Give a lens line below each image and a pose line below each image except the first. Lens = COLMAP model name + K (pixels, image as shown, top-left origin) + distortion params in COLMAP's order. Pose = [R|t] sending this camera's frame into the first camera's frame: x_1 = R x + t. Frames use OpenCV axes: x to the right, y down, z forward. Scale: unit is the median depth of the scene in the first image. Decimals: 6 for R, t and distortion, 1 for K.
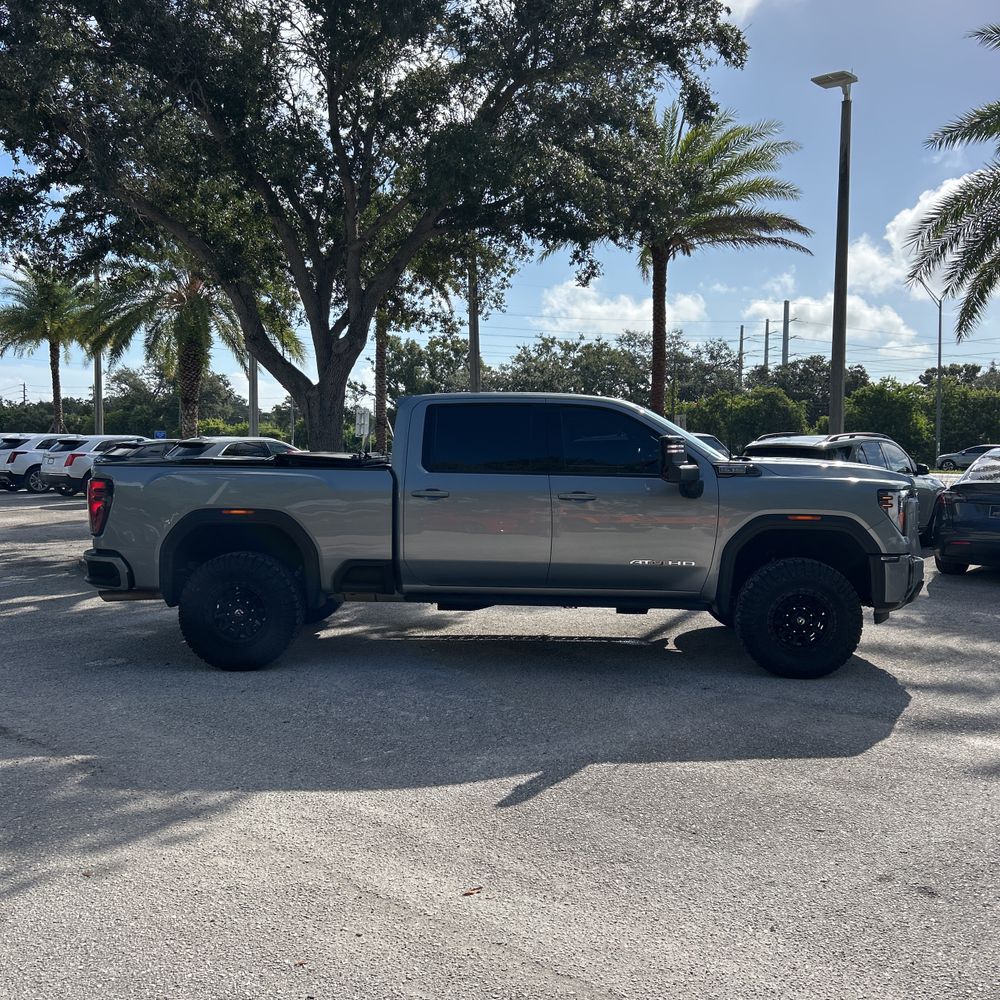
lens RADIAL K [[1030.7, 0, 498.5], [0, 1030.7, 506.7], [0, 0, 1]] dist [0.019577, 0.000000]
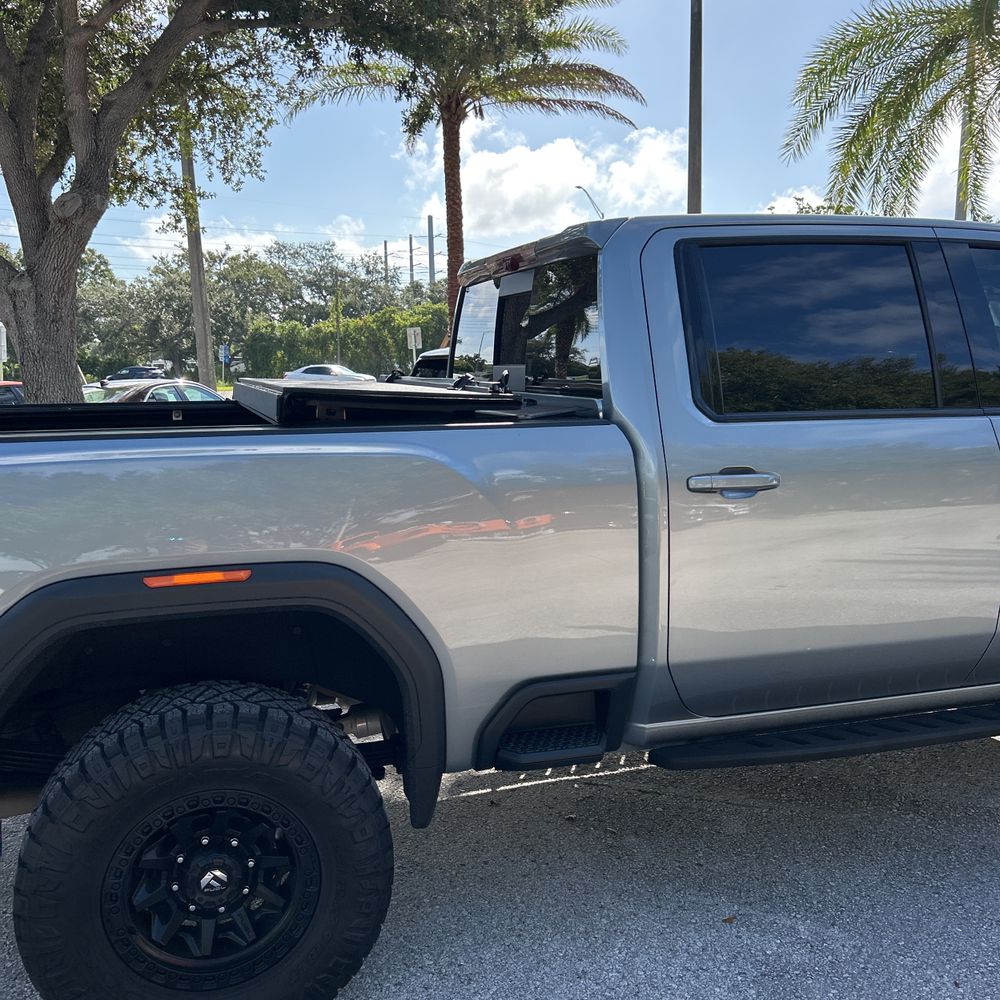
lens RADIAL K [[1030.7, 0, 500.5], [0, 1030.7, 491.1], [0, 0, 1]] dist [0.019577, 0.000000]
pose [[0.936076, -0.069437, 0.344876, -0.070722], [0.048207, 0.996398, 0.069771, -0.009955], [-0.348479, -0.048685, 0.936051, 0.174950]]
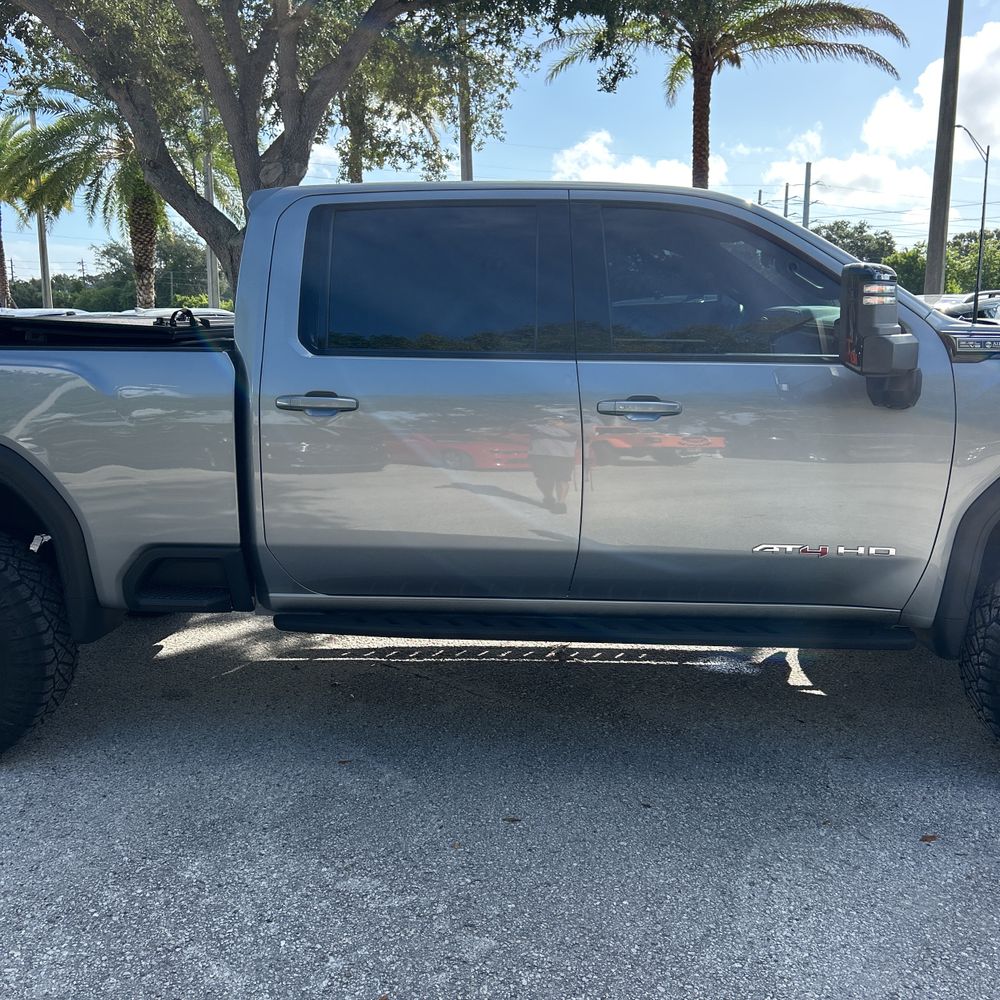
lens RADIAL K [[1030.7, 0, 516.5], [0, 1030.7, 493.1], [0, 0, 1]] dist [0.019577, 0.000000]
pose [[0.999921, -0.009274, 0.008428, 0.004644], [0.008332, 0.994375, 0.105590, -0.005130], [-0.009360, -0.105511, 0.994374, 0.137685]]
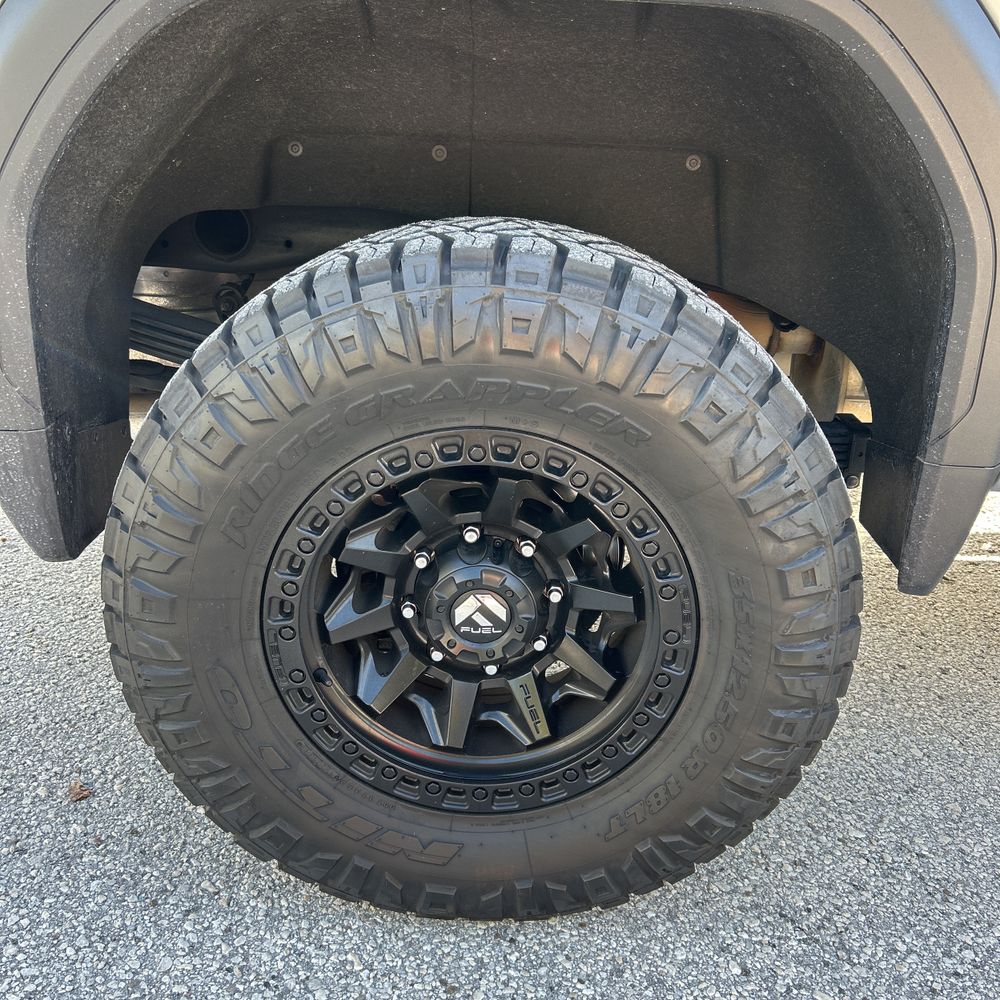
lens RADIAL K [[978.4, 0, 493.2], [0, 978.4, 493.8], [0, 0, 1]] dist [0.092029, 0.000000]
pose [[0.998830, 0.009172, 0.047479, -0.035353], [-0.022701, 0.955871, 0.292908, 0.187724], [-0.042697, -0.293643, 0.954961, 0.657421]]
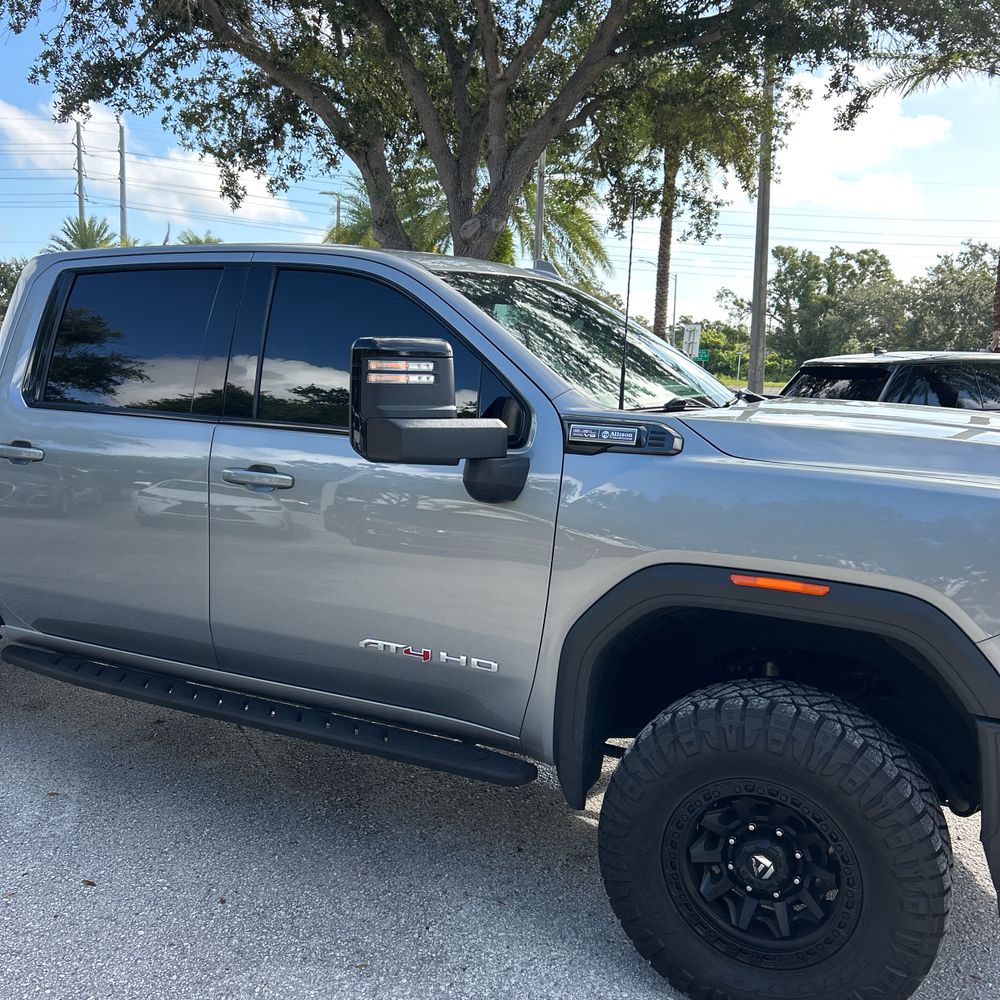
lens RADIAL K [[1030.7, 0, 497.1], [0, 1030.7, 496.6], [0, 0, 1]] dist [0.019577, 0.000000]
pose [[0.920003, 0.070511, -0.385516, 0.084440], [-0.045132, 0.996199, 0.074499, -0.009648], [0.389304, -0.051140, 0.919689, 0.161921]]
